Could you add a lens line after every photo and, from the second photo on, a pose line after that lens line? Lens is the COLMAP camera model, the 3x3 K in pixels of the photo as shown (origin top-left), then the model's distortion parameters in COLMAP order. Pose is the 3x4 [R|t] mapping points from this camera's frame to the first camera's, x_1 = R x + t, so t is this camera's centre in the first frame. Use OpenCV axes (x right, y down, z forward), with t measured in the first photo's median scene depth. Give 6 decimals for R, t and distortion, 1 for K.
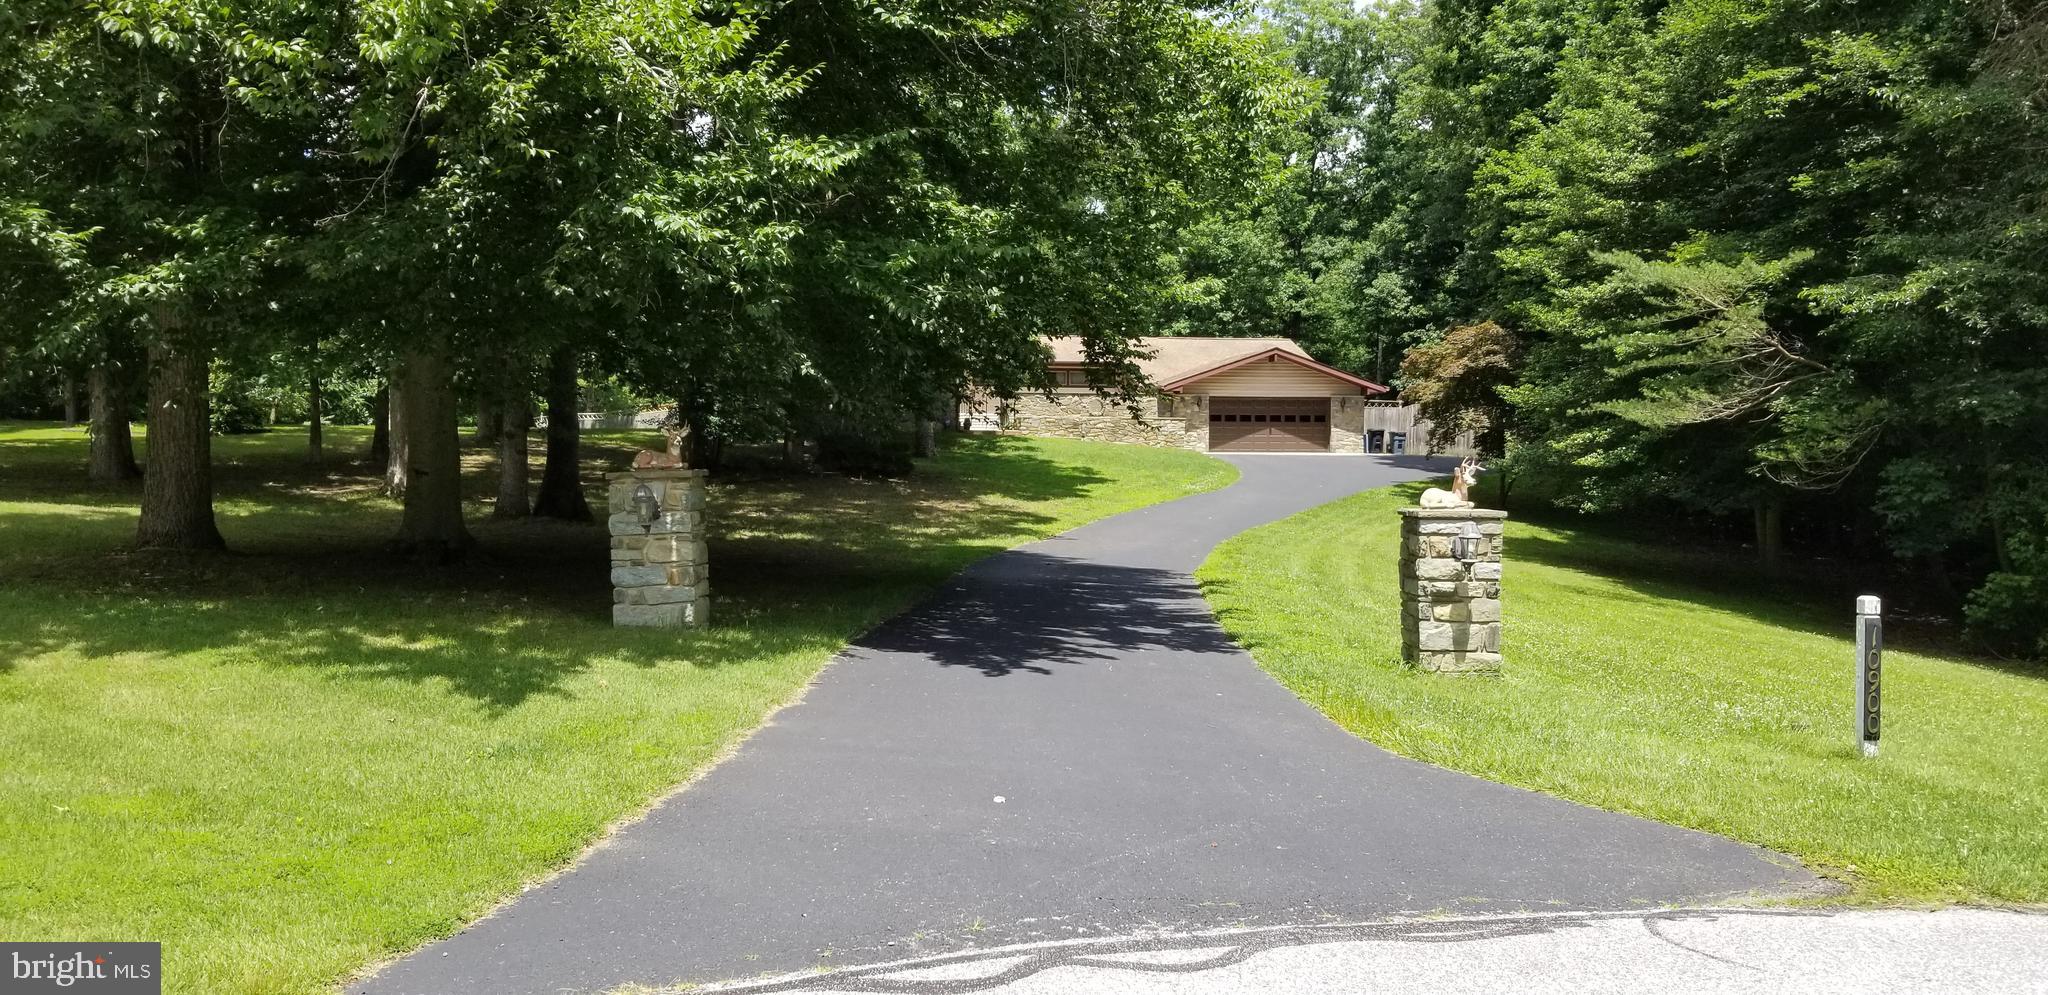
lens RADIAL K [[1587.1, 0, 1032.5], [0, 1587.1, 485.8], [0, 0, 1]] dist [0.093837, -0.171778]
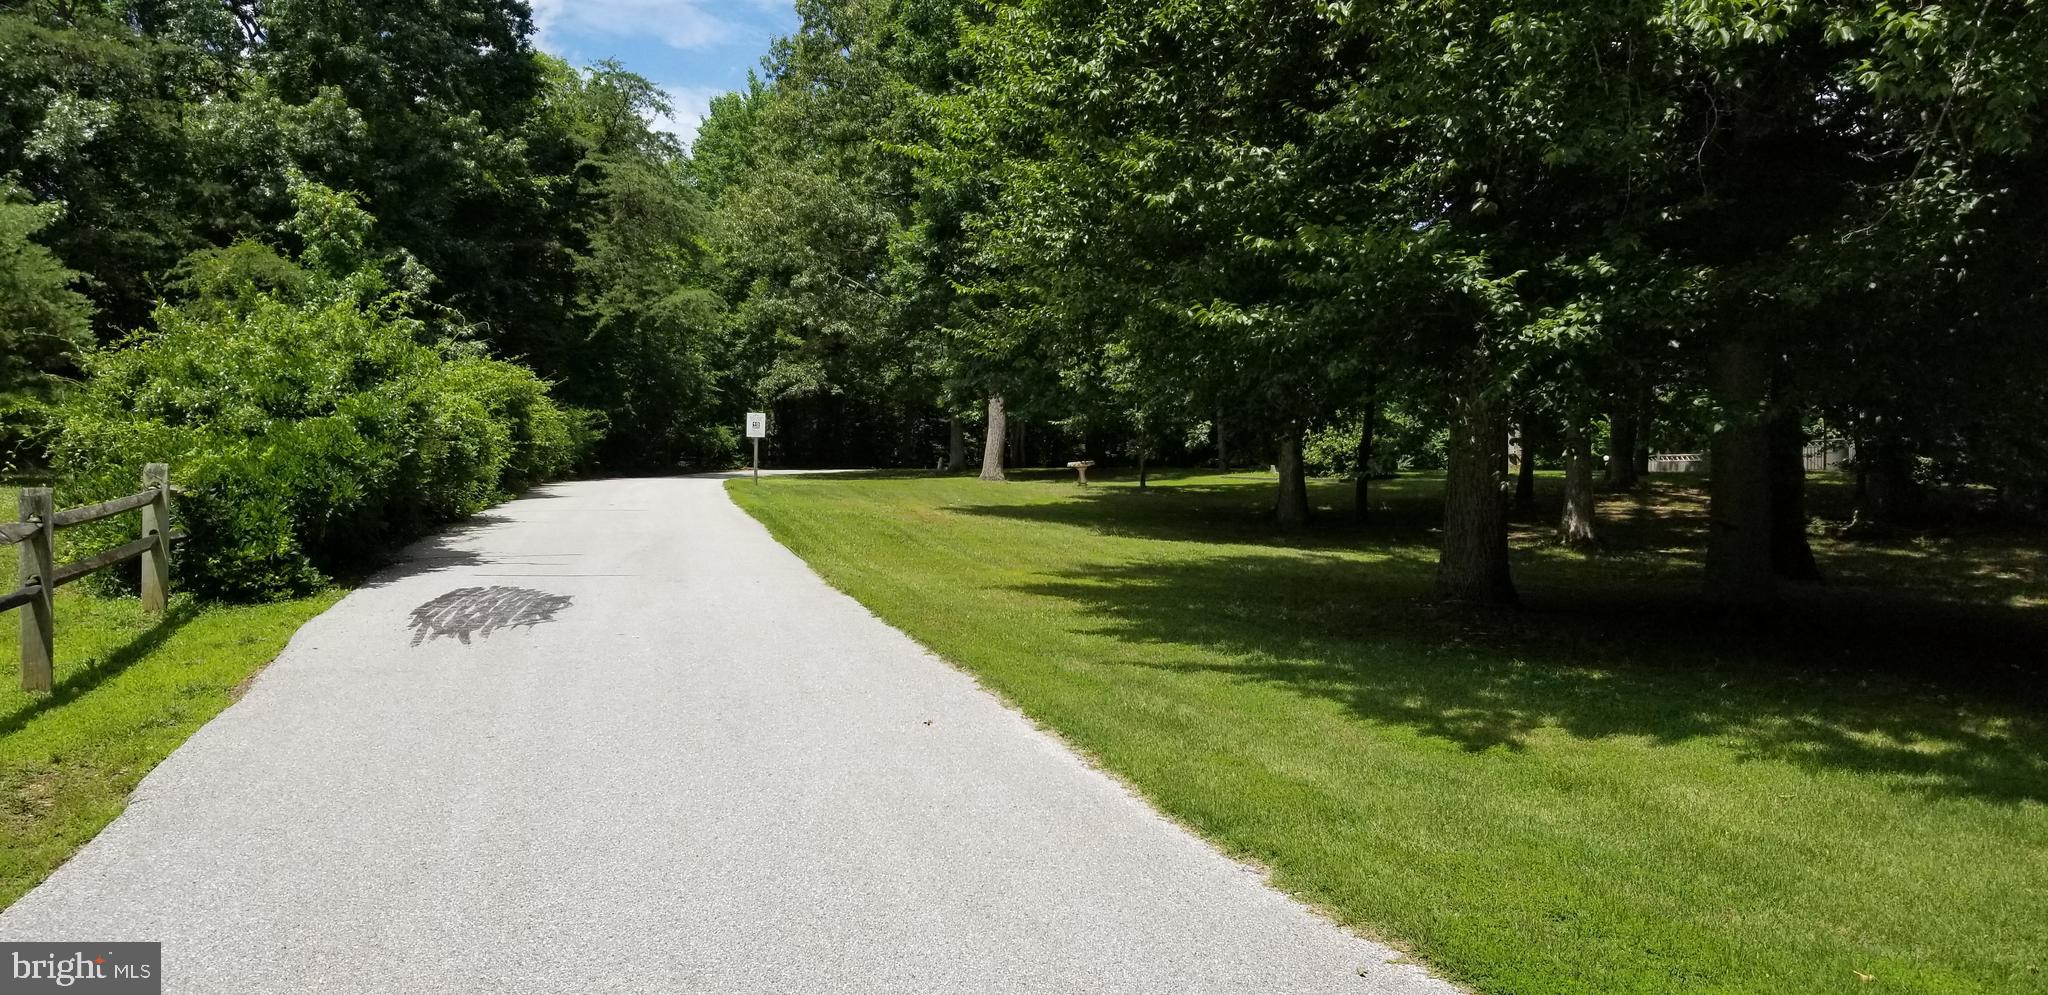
lens RADIAL K [[1587.1, 0, 1032.5], [0, 1587.1, 485.8], [0, 0, 1]] dist [0.093837, -0.171778]
pose [[0.822644, -0.000792, -0.568556, -0.279609], [-0.013608, 0.999685, -0.021082, -0.010342], [0.568393, 0.025080, 0.822375, 0.063484]]
